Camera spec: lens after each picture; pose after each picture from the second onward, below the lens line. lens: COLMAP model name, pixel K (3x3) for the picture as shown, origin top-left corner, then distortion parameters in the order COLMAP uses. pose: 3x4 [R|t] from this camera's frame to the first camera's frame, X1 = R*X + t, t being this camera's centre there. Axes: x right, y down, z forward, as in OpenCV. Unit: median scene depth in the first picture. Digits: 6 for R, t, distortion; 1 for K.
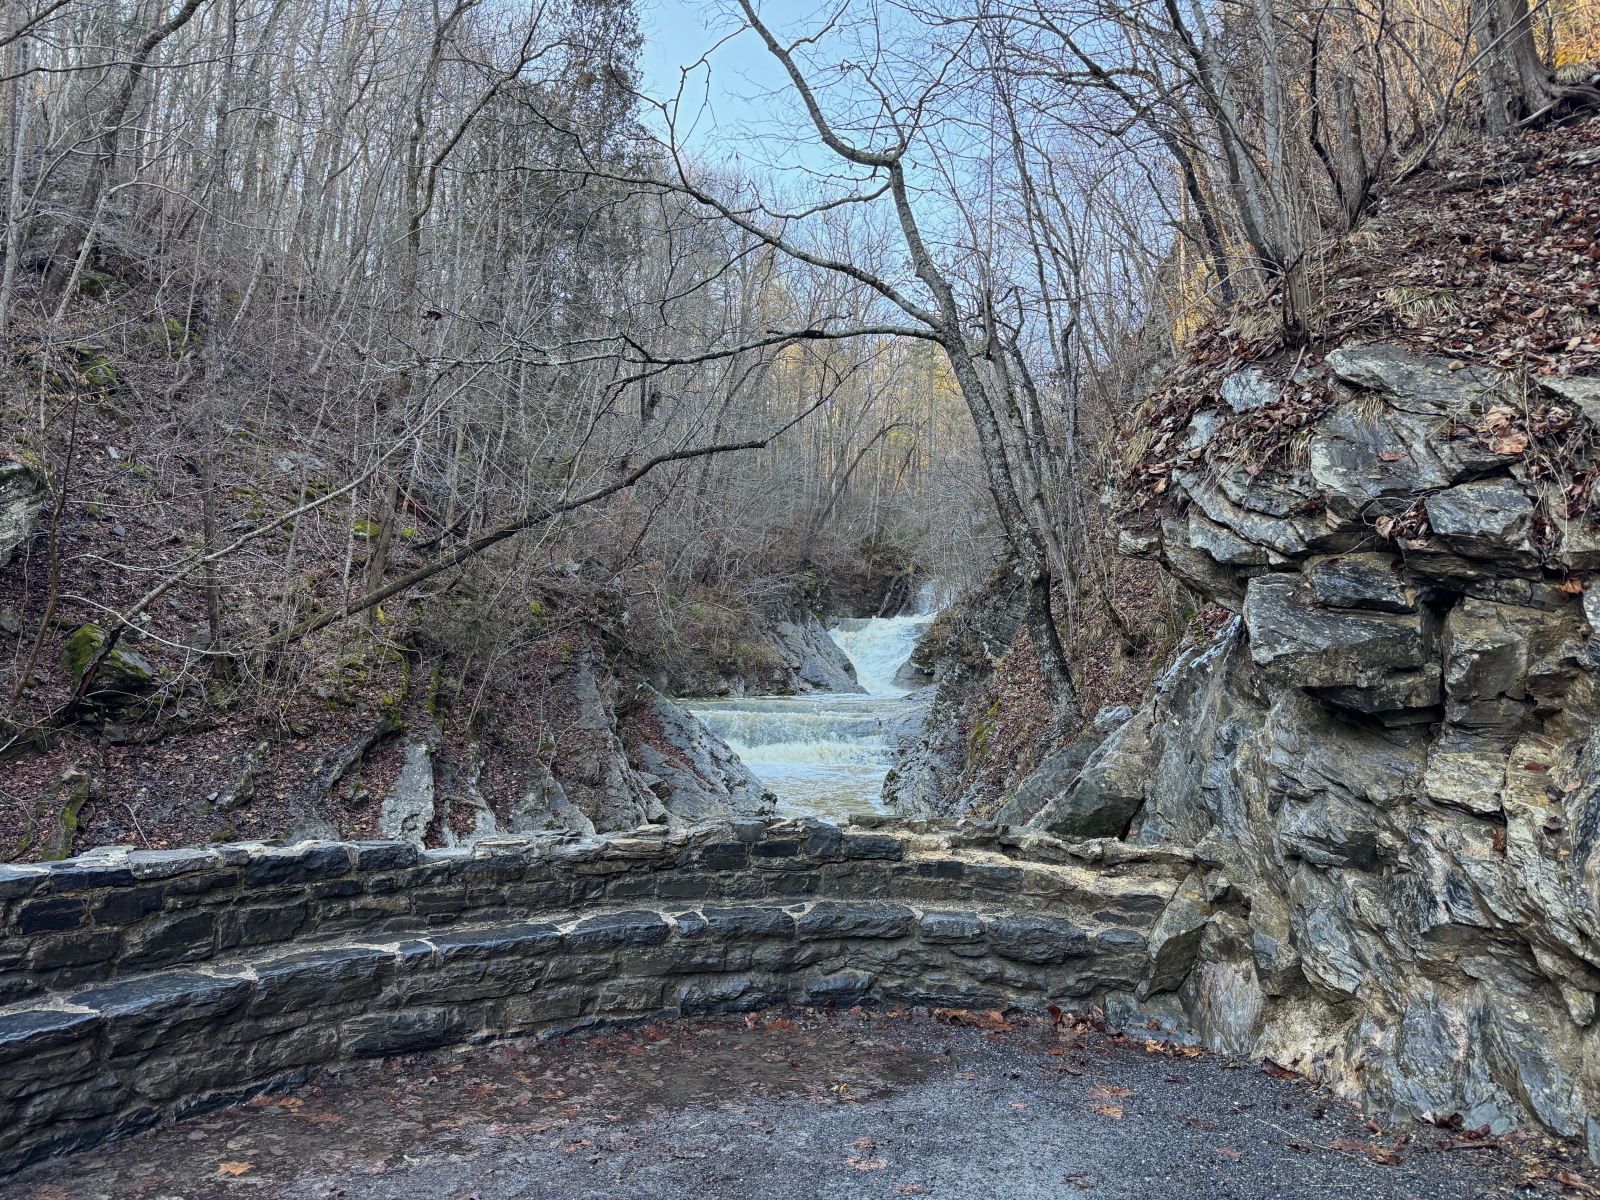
lens RADIAL K [[1131.0, 0, 812.7], [0, 1131.0, 595.1], [0, 0, 1]] dist [0.060180, -0.067069]
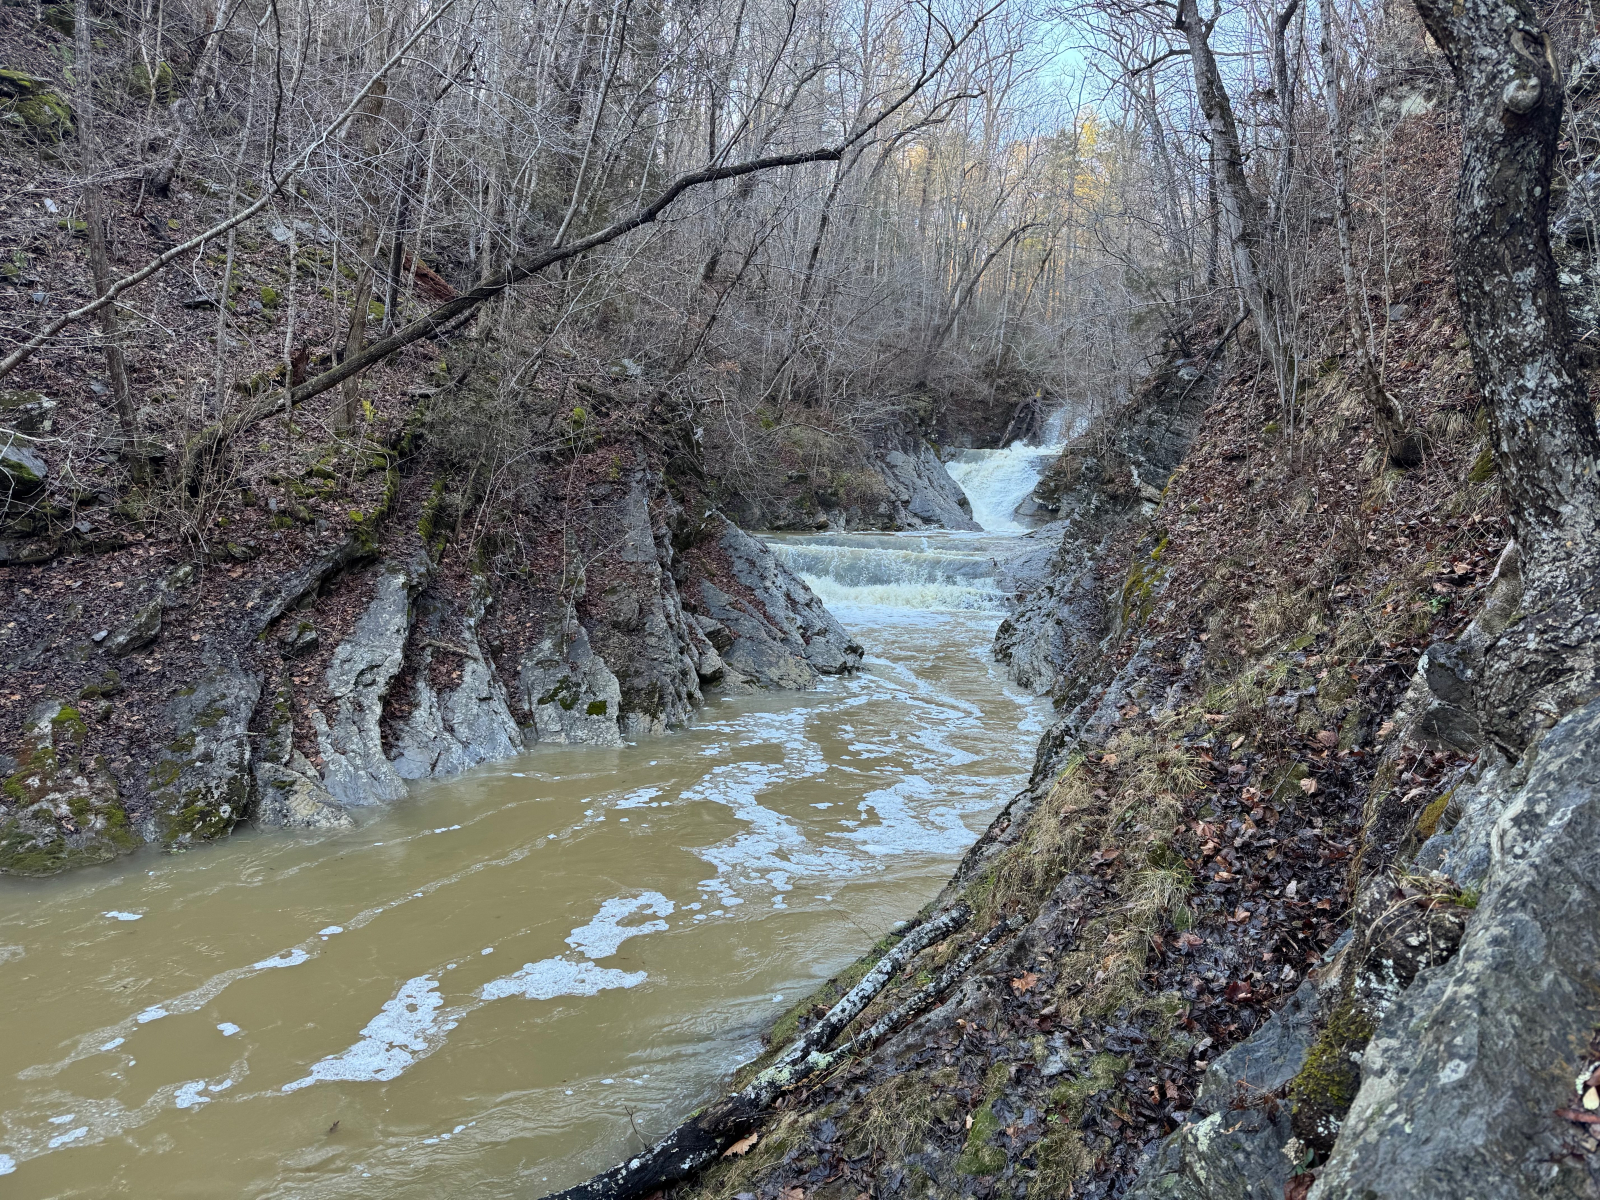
lens RADIAL K [[1131.0, 0, 790.9], [0, 1131.0, 630.5], [0, 0, 1]] dist [0.060180, -0.067069]
pose [[0.992441, 0.032782, -0.118263, 0.015270], [-0.011705, 0.984554, 0.174692, 0.024450], [0.122163, -0.171987, 0.977495, 0.223286]]
